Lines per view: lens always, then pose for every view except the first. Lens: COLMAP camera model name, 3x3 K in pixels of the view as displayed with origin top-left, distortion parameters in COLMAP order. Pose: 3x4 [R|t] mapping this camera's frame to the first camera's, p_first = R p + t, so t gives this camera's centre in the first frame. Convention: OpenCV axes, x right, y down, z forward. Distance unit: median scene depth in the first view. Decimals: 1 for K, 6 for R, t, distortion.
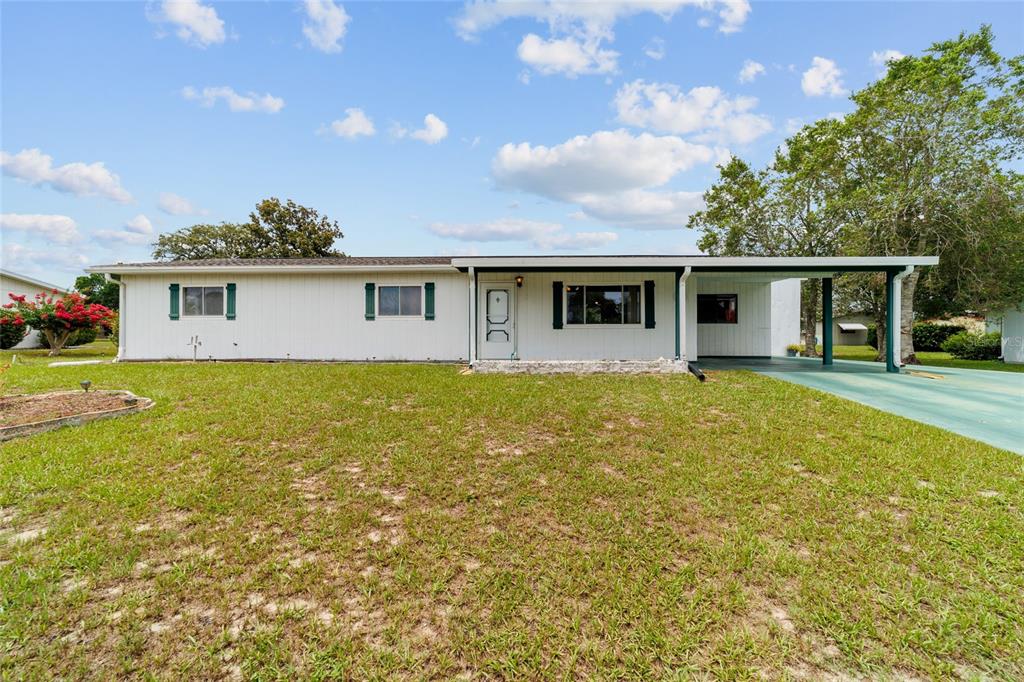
lens RADIAL K [[397.0, 0, 511.5], [0, 397.0, 338.8], [0, 0, 1]] dist [-0.000444, 0.000276]
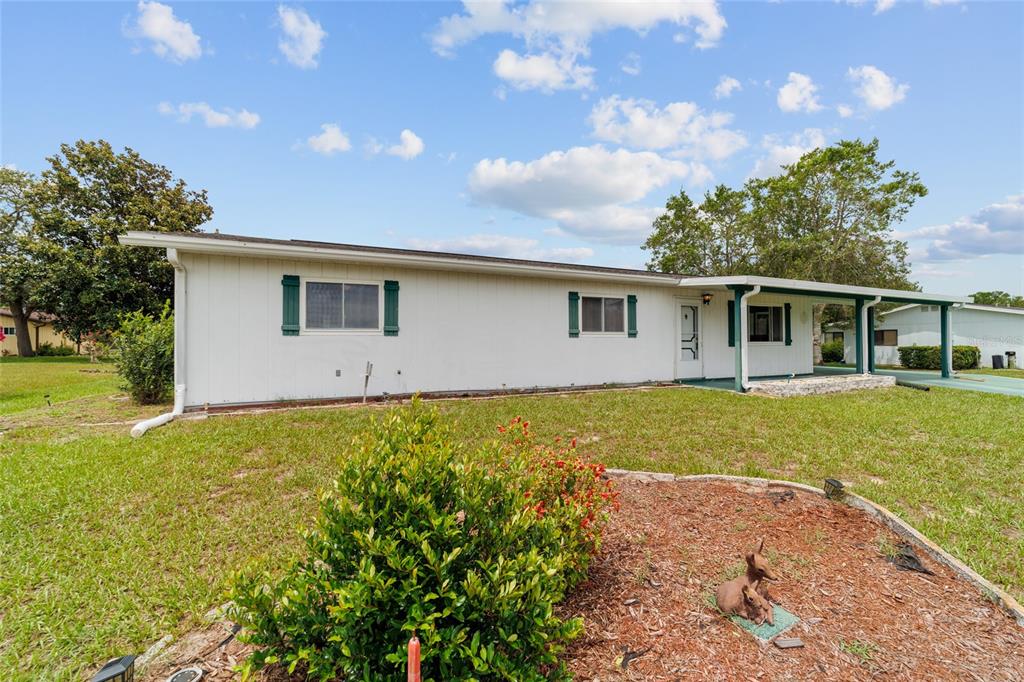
lens RADIAL K [[388.5, 0, 508.4], [0, 388.5, 340.1], [0, 0, 1]] dist [-0.012101, 0.000312]
pose [[0.909279, -0.001330, 0.416184, -0.790477], [-0.000713, 0.999988, 0.004754, -0.043331], [-0.416185, -0.004619, 0.909268, 0.317836]]
